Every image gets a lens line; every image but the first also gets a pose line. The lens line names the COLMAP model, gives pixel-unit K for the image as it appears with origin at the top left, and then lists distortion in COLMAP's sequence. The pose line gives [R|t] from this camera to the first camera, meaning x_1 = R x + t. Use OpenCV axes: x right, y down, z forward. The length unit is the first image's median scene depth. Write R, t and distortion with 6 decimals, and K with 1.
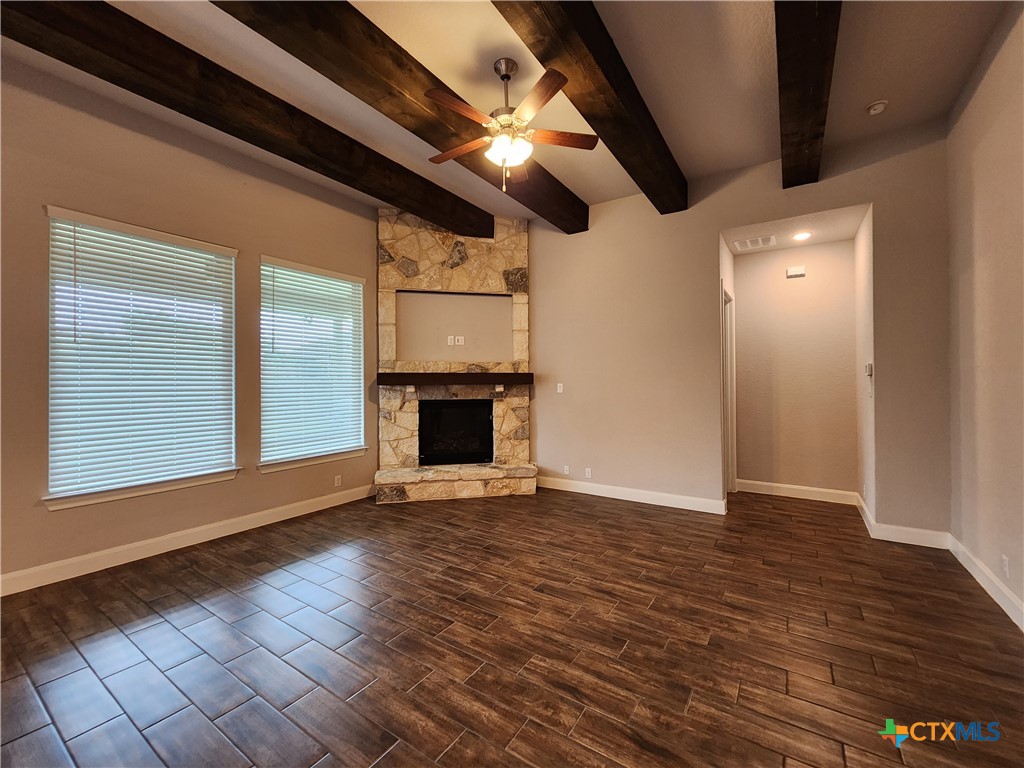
lens RADIAL K [[417.5, 0, 522.3], [0, 417.5, 378.3], [0, 0, 1]] dist [0.003884, -0.002262]
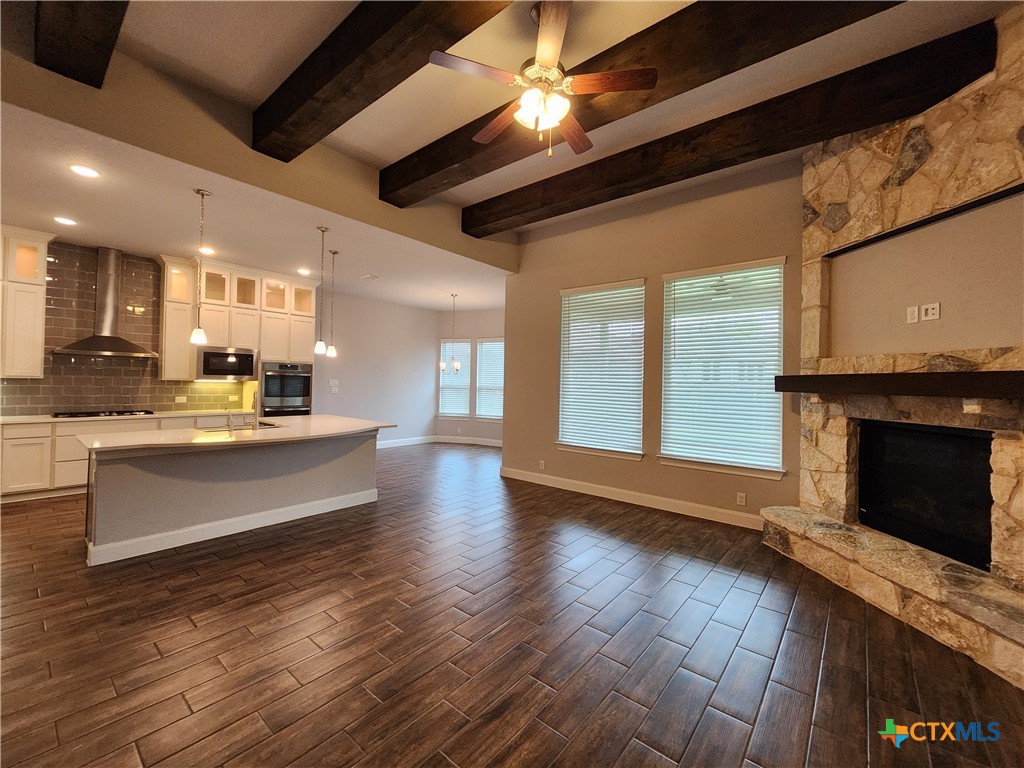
lens RADIAL K [[417.5, 0, 522.5], [0, 417.5, 376.7], [0, 0, 1]] dist [0.003884, -0.002262]
pose [[-0.106864, -0.011142, -0.994211, 0.512336], [-0.012589, 0.999872, -0.009852, 0.003293], [0.994194, 0.011464, -0.106990, 0.669631]]
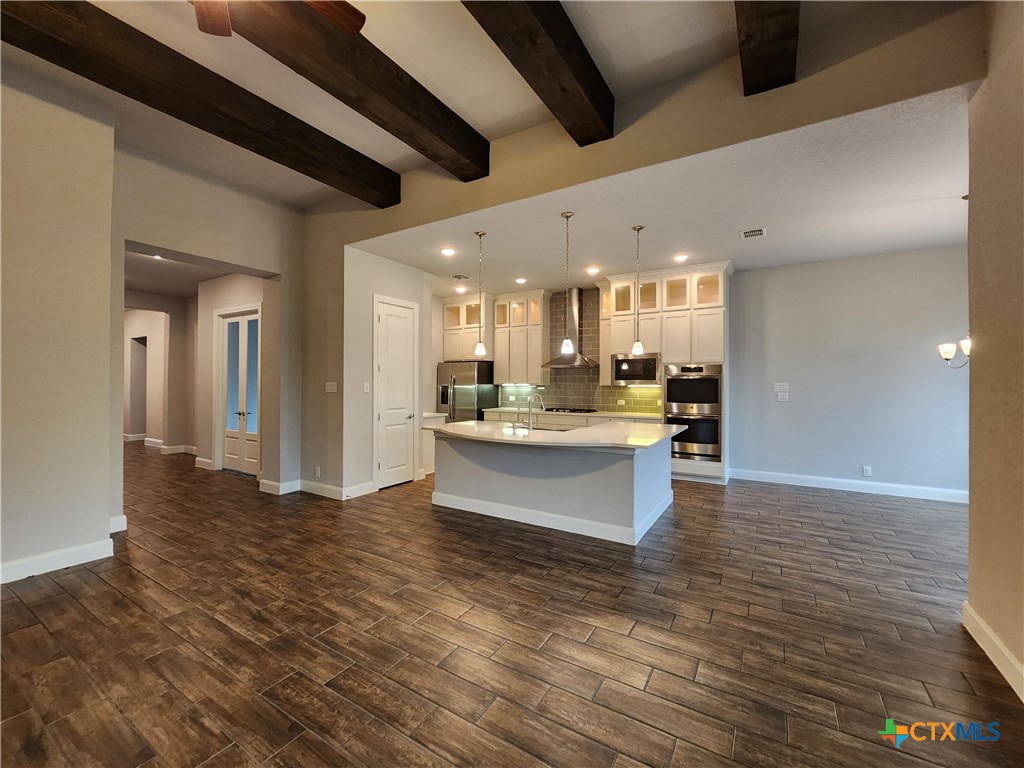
lens RADIAL K [[417.5, 0, 518.6], [0, 417.5, 381.1], [0, 0, 1]] dist [0.003884, -0.002262]
pose [[-0.999592, 0.002386, -0.028467, -0.272808], [0.002632, 0.999959, -0.008622, 0.011203], [0.028445, -0.008694, -0.999558, 0.971065]]
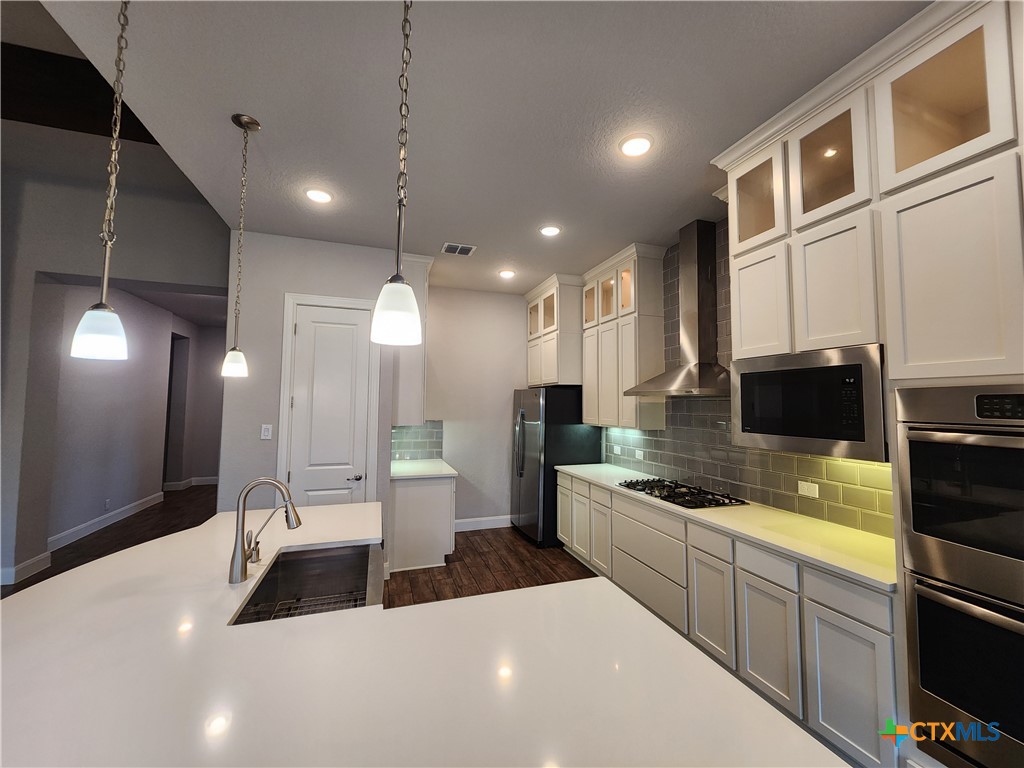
lens RADIAL K [[417.5, 0, 521.5], [0, 417.5, 377.8], [0, 0, 1]] dist [0.003884, -0.002262]
pose [[-0.789389, 0.037501, 0.612747, -0.734919], [-0.007940, 0.997425, -0.071272, -0.030034], [-0.613842, -0.061127, -0.787058, 0.138065]]
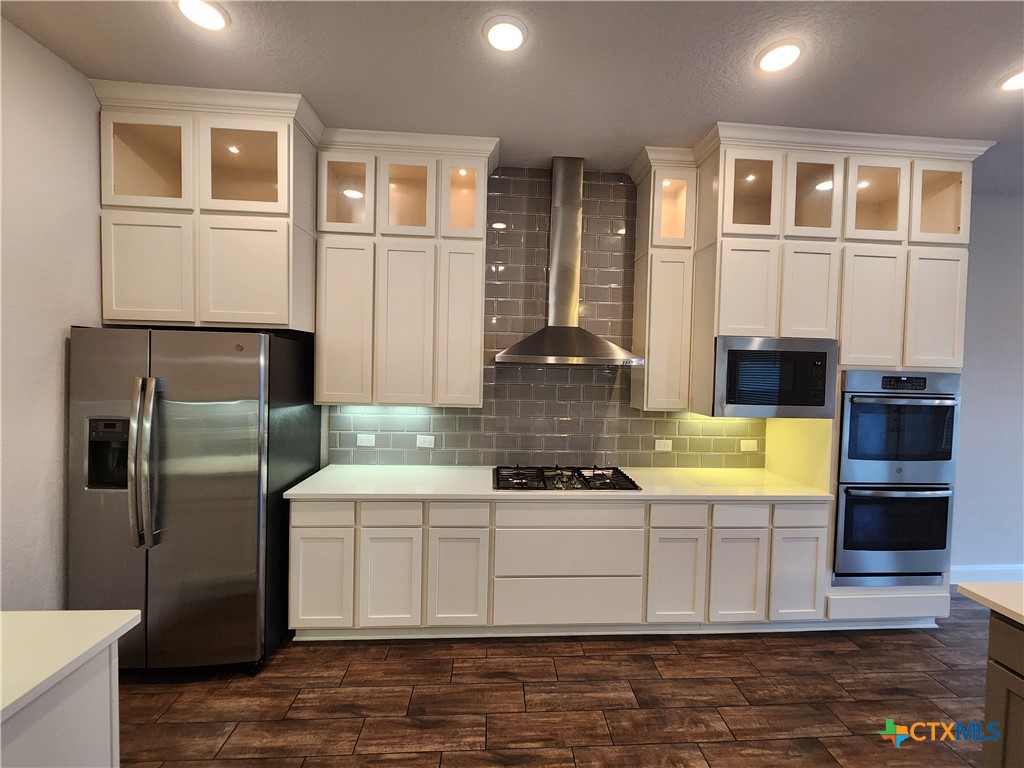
lens RADIAL K [[417.5, 0, 520.4], [0, 417.5, 378.2], [0, 0, 1]] dist [0.003884, -0.002262]
pose [[-0.800331, 0.002318, -0.599554, -0.100980], [-0.016372, 0.999535, 0.025719, -0.045805], [0.599334, 0.030400, -0.799921, -0.149510]]
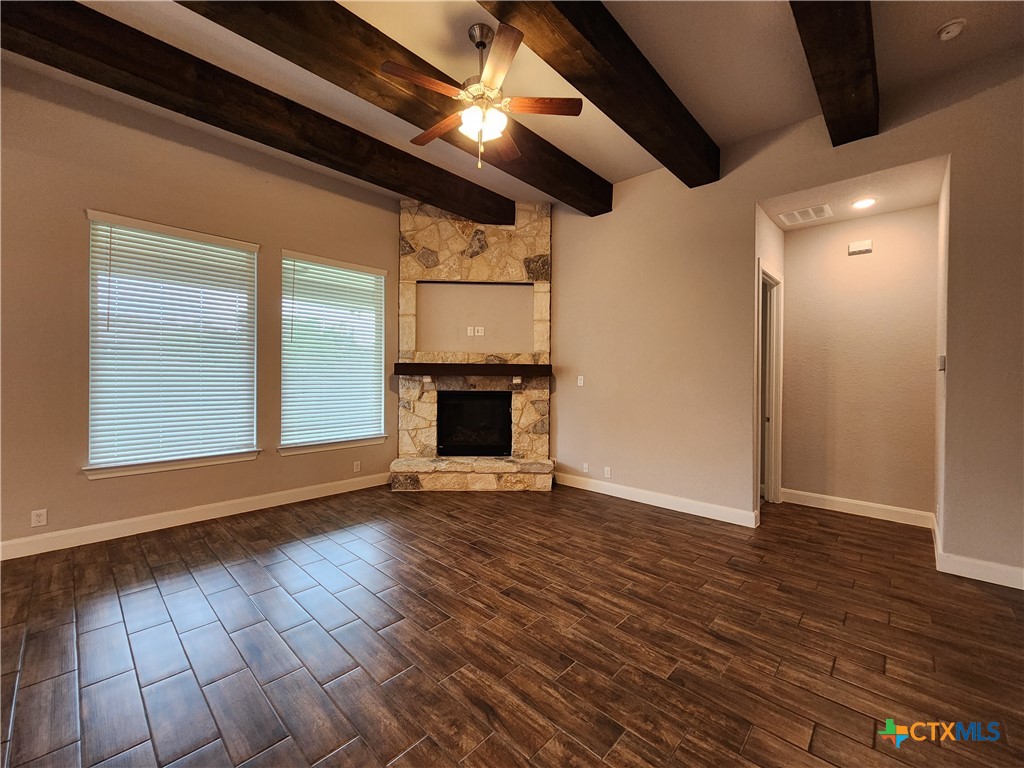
lens RADIAL K [[417.5, 0, 519.7], [0, 417.5, 378.8], [0, 0, 1]] dist [0.003884, -0.002262]
pose [[0.985117, 0.015634, -0.171172, 0.138402], [-0.013019, 0.999781, 0.016389, 0.005662], [0.171391, -0.013916, 0.985105, 0.054207]]
